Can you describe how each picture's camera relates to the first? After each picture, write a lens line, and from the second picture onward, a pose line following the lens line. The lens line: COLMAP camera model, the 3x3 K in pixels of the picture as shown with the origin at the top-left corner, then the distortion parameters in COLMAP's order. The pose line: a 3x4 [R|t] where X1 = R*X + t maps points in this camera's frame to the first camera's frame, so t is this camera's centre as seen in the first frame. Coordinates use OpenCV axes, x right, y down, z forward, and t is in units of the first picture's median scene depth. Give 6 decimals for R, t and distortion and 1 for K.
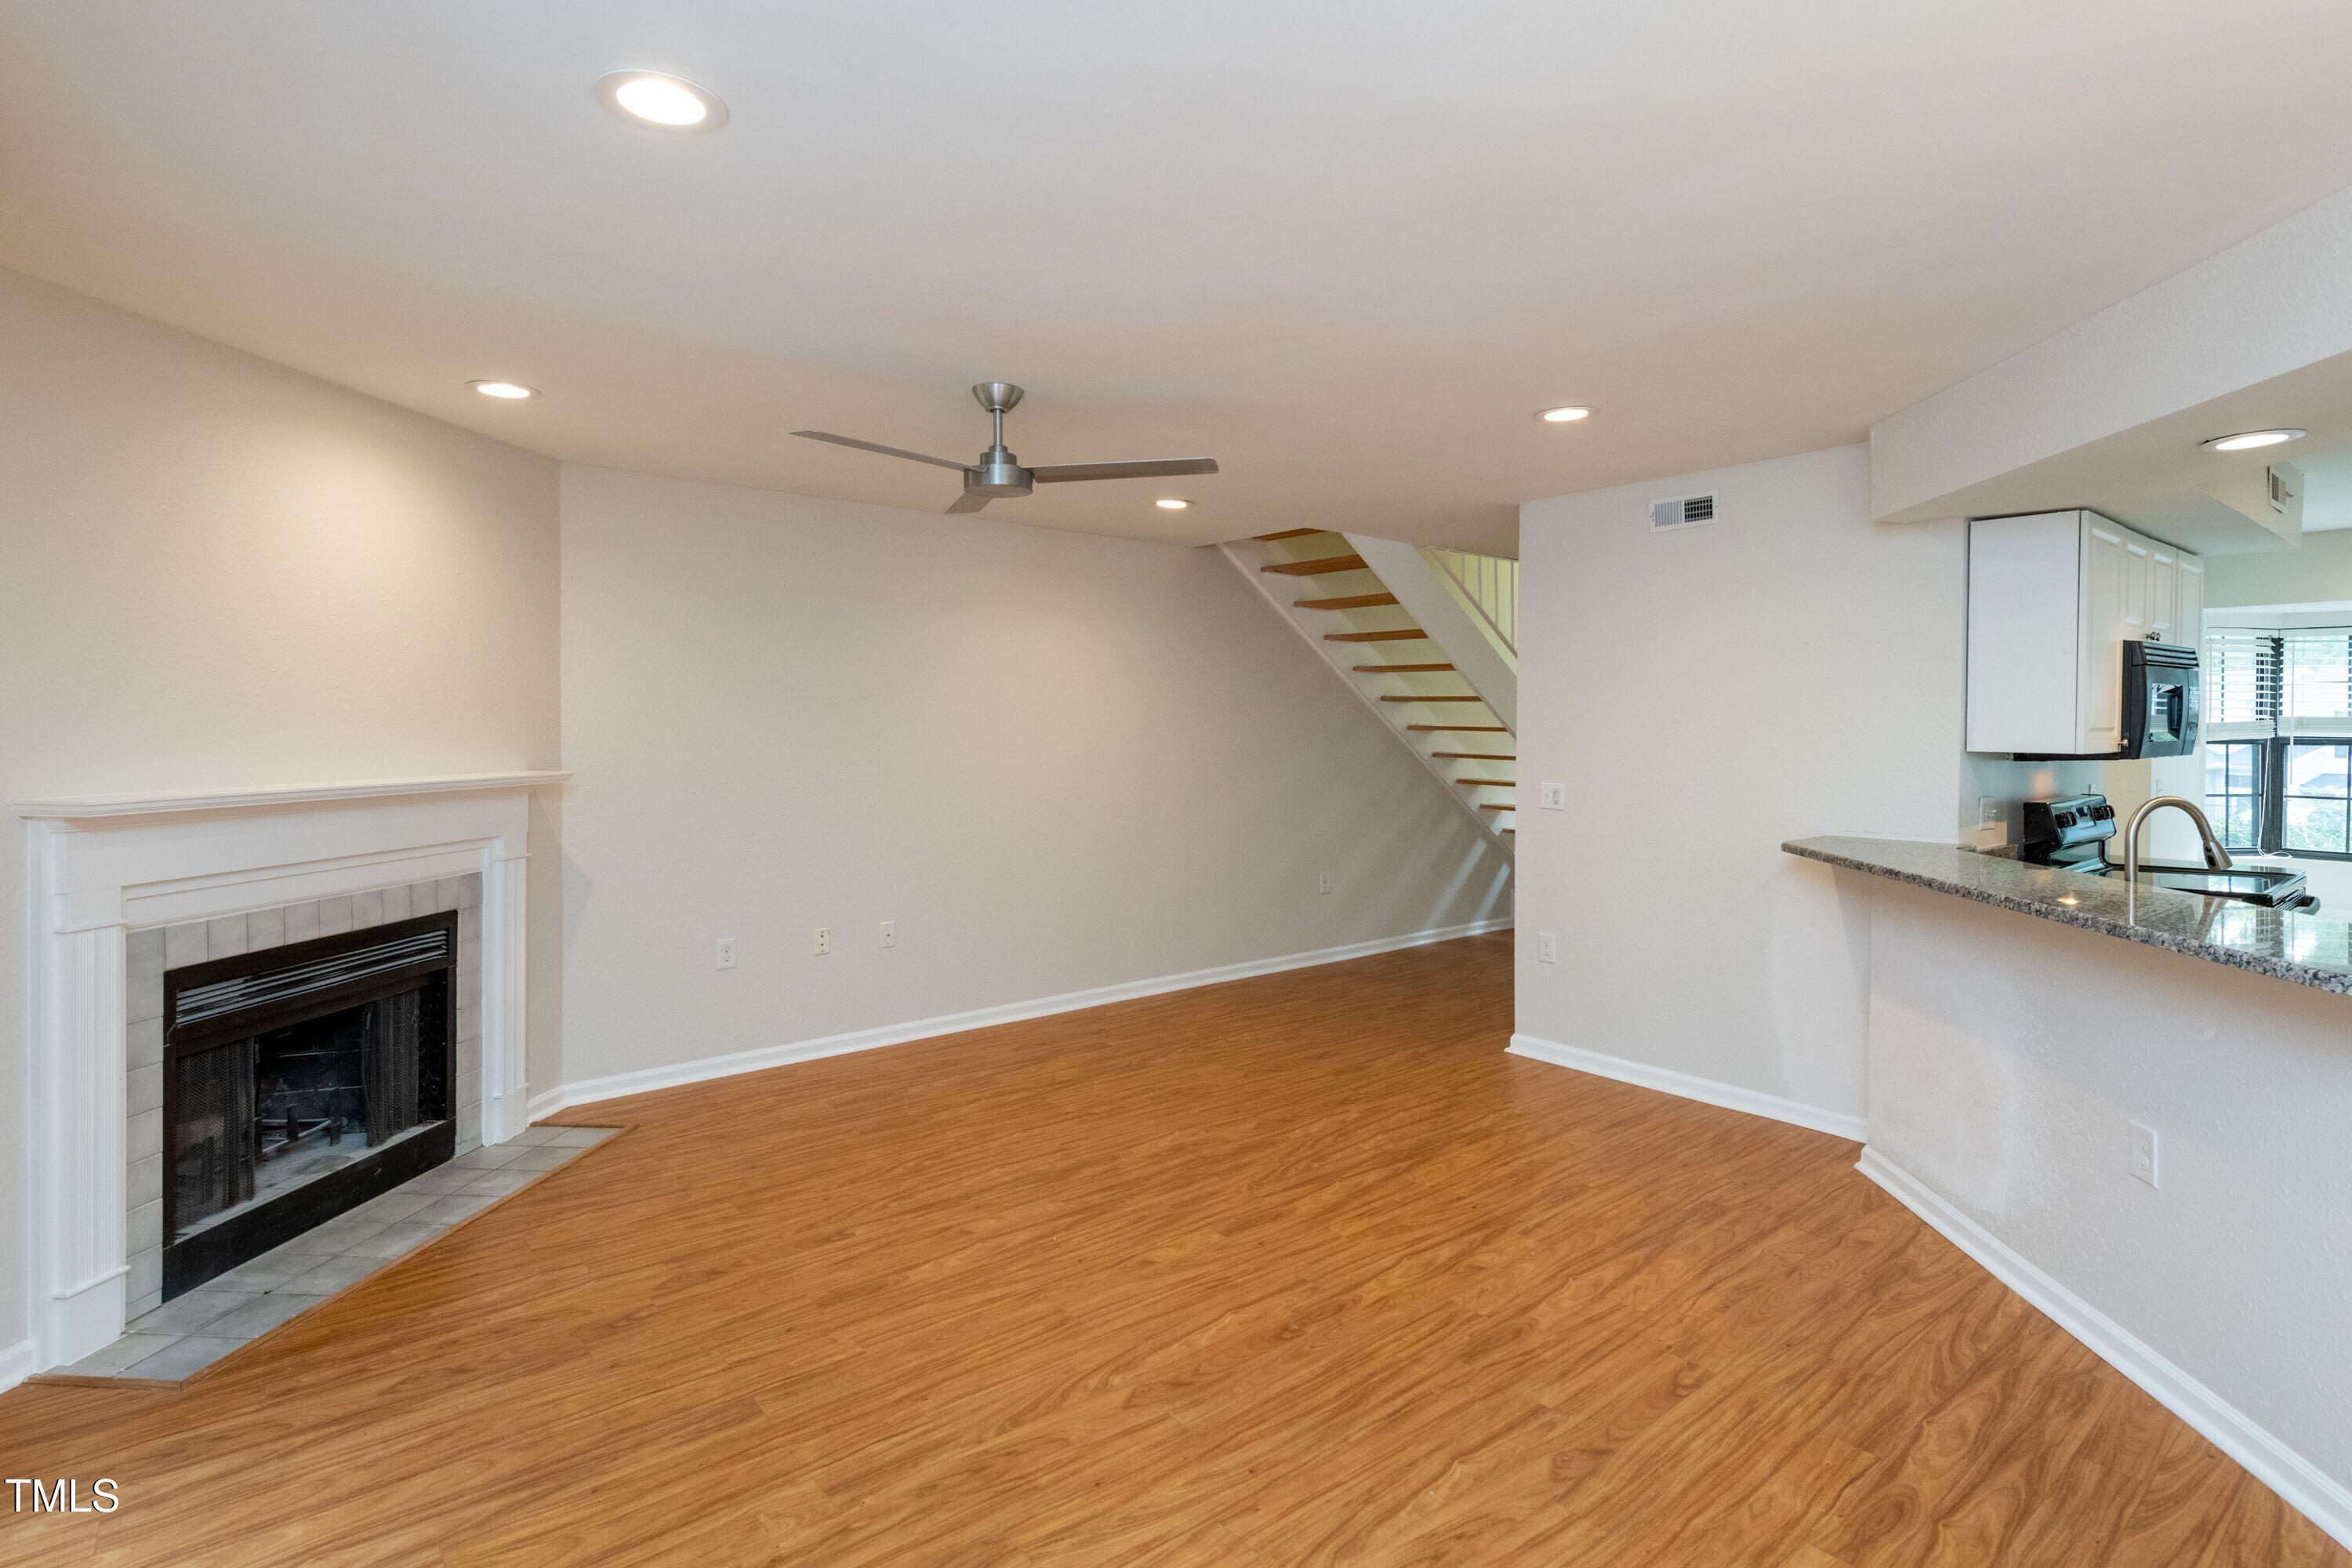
lens RADIAL K [[1145.2, 0, 1222.1], [0, 1145.2, 717.0], [0, 0, 1]] dist [-0.001312, -0.001596]
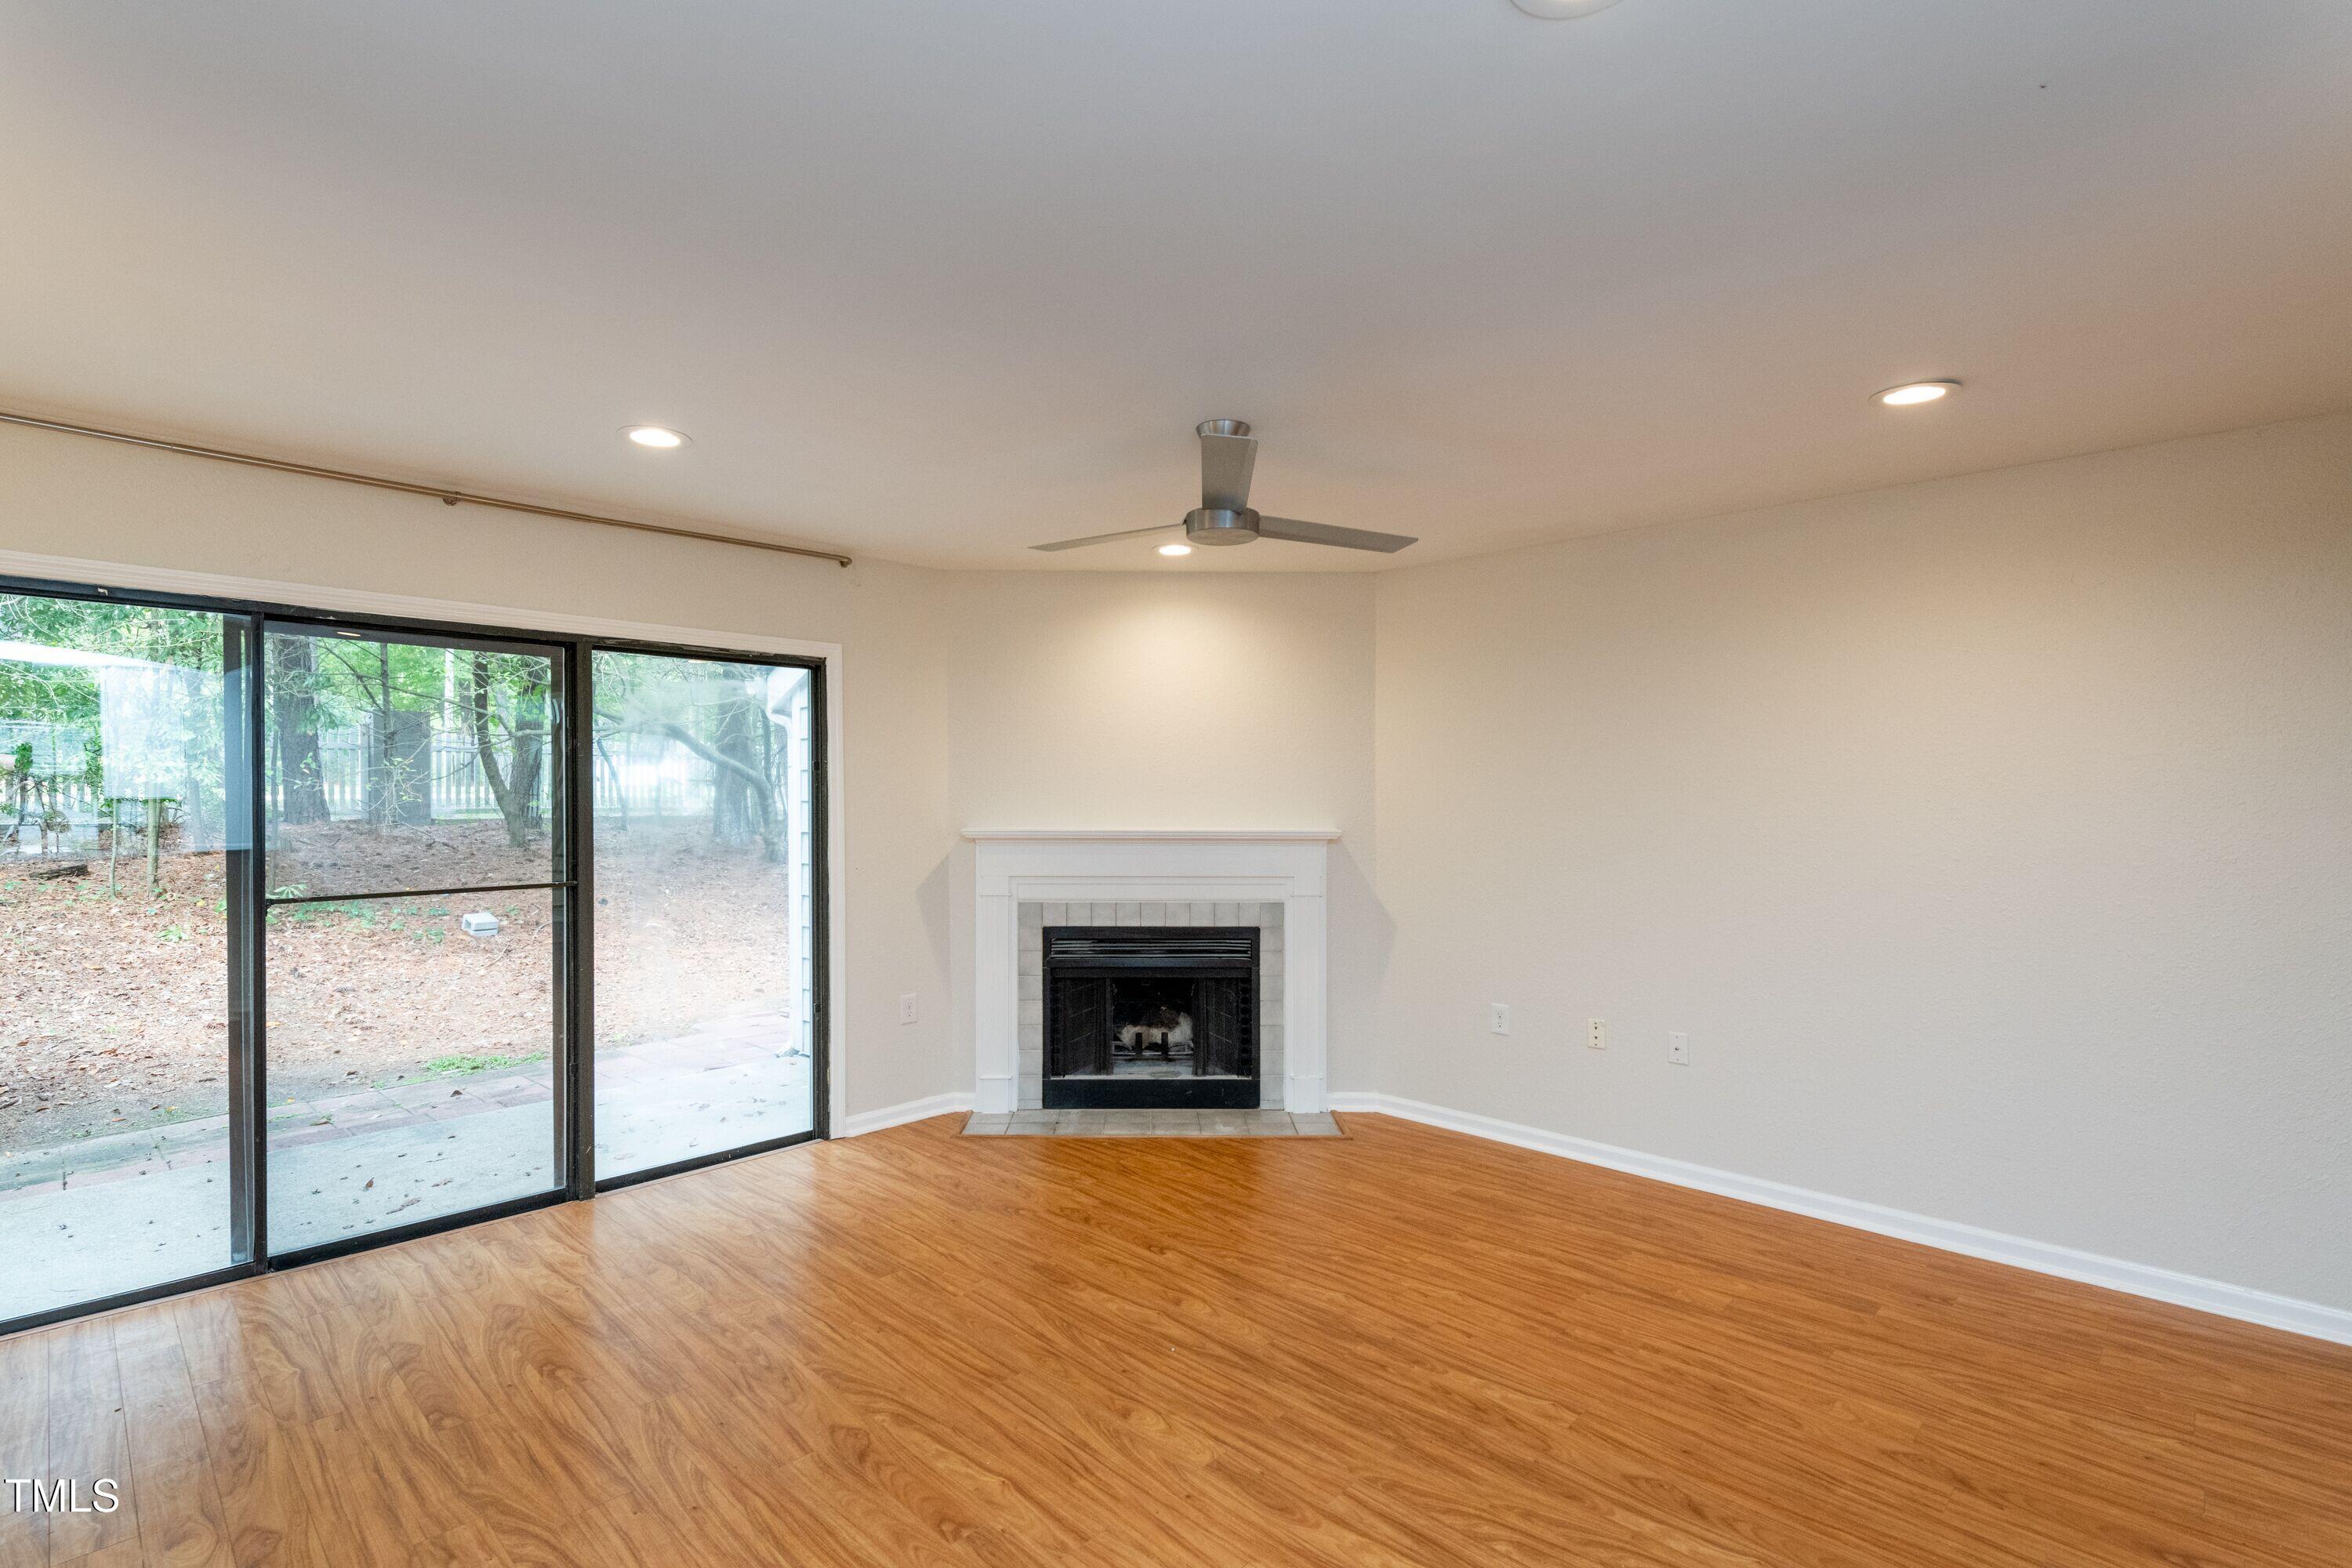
lens RADIAL K [[1083.3, 0, 1176.0], [0, 1083.3, 784.0], [0, 0, 1]] dist [0.010167, -0.000527]
pose [[0.100800, -0.008457, -0.994871, 0.713664], [0.004764, 0.999957, -0.008018, 0.008472], [0.994895, -0.003931, 0.100836, 0.900975]]
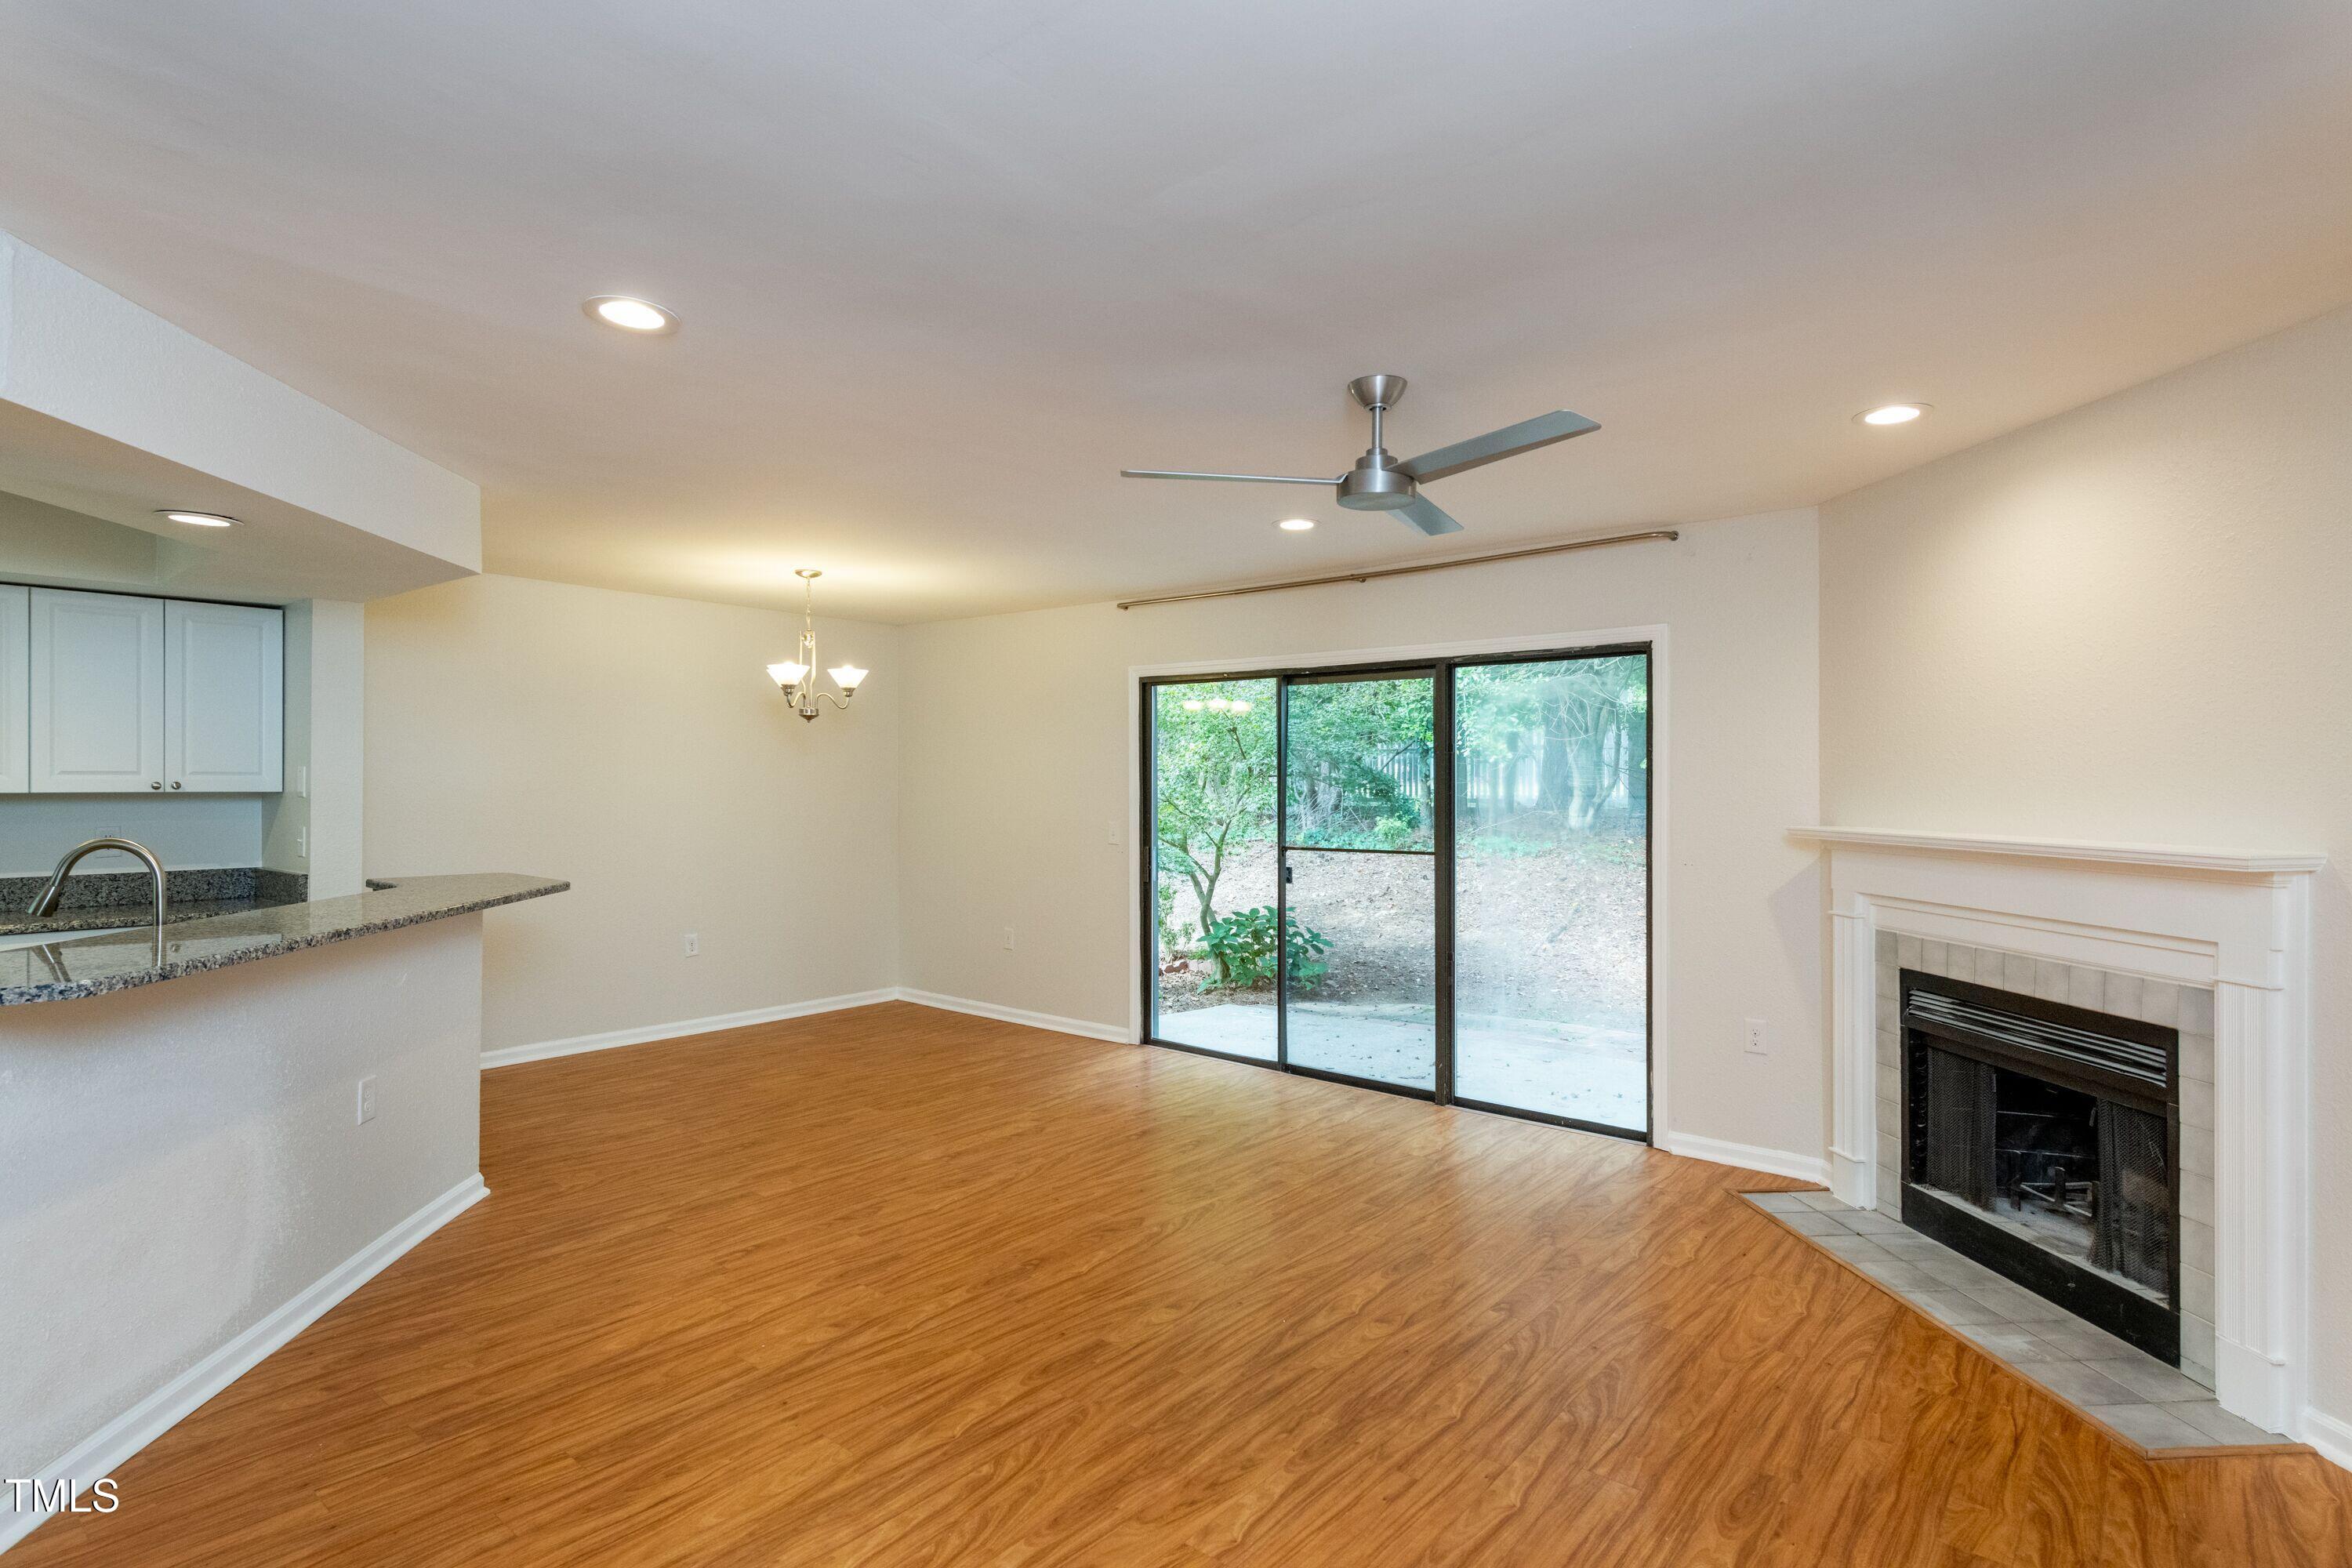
lens RADIAL K [[1204.2, 0, 1187.7], [0, 1204.2, 784.5], [0, 0, 1]] dist [0.004882, -0.000249]
pose [[-0.984749, -0.007086, -0.173839, 0.103895], [-0.005572, 0.999942, -0.009196, 0.025997], [0.173894, -0.008087, -0.984731, 1.928053]]
